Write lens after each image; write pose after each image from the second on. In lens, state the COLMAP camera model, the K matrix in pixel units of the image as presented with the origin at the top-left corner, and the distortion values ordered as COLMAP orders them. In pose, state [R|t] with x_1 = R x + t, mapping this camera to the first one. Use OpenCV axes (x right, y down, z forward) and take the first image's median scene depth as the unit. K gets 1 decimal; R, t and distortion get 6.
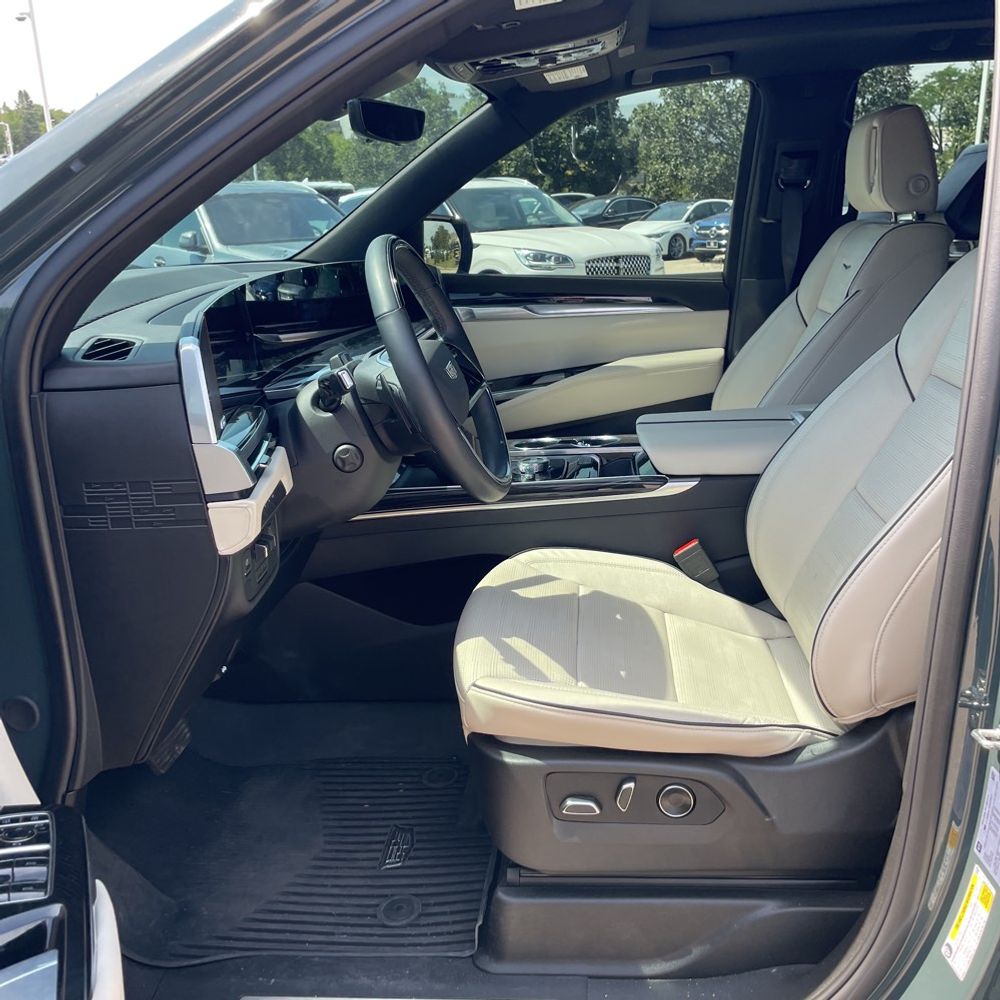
lens RADIAL K [[1031.1, 0, 500.0], [0, 1031.1, 500.0], [0, 0, 1]] dist [0.059363, -0.029292]
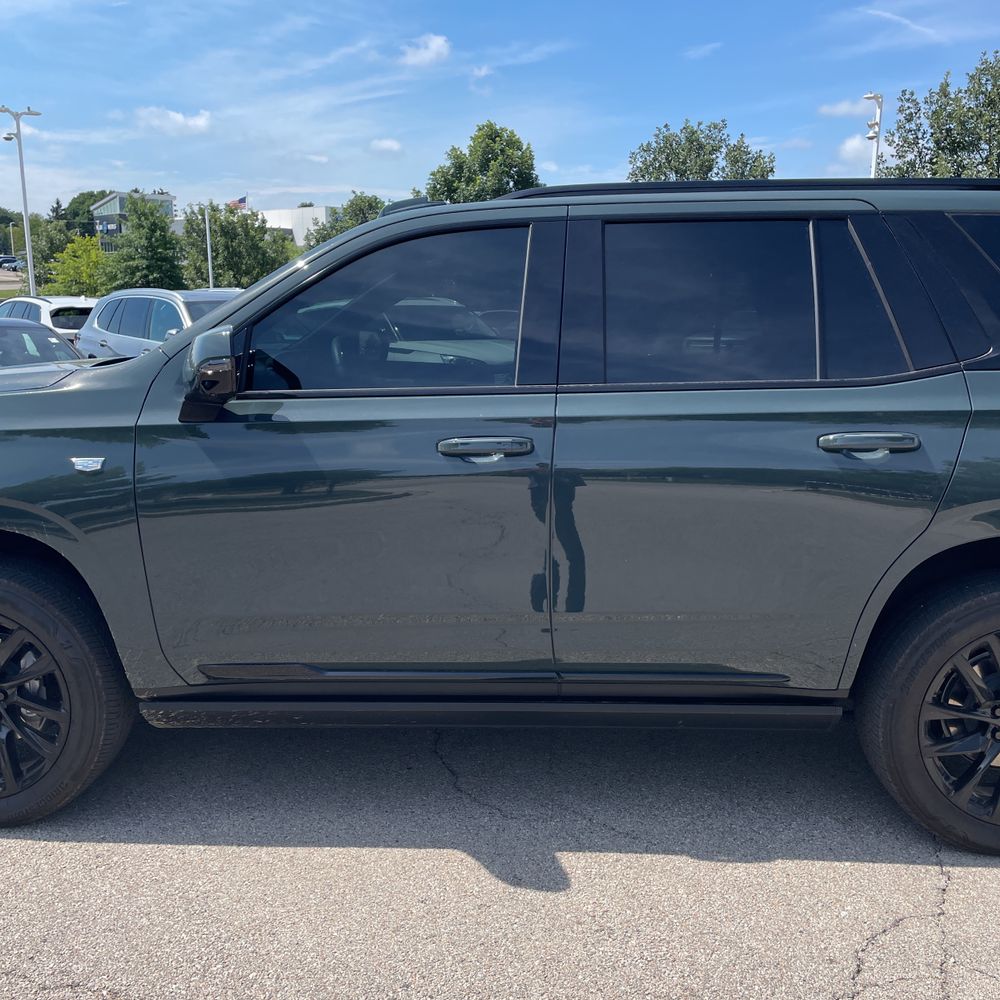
lens RADIAL K [[1073.5, 0, 500.0], [0, 1073.5, 500.0], [0, 0, 1]] dist [0.072577, -0.060280]
pose [[0.998208, 0.031963, 0.050582, 0.025804], [-0.026437, 0.993974, -0.106382, 0.064035], [-0.053678, 0.104854, 0.993038, -0.252879]]
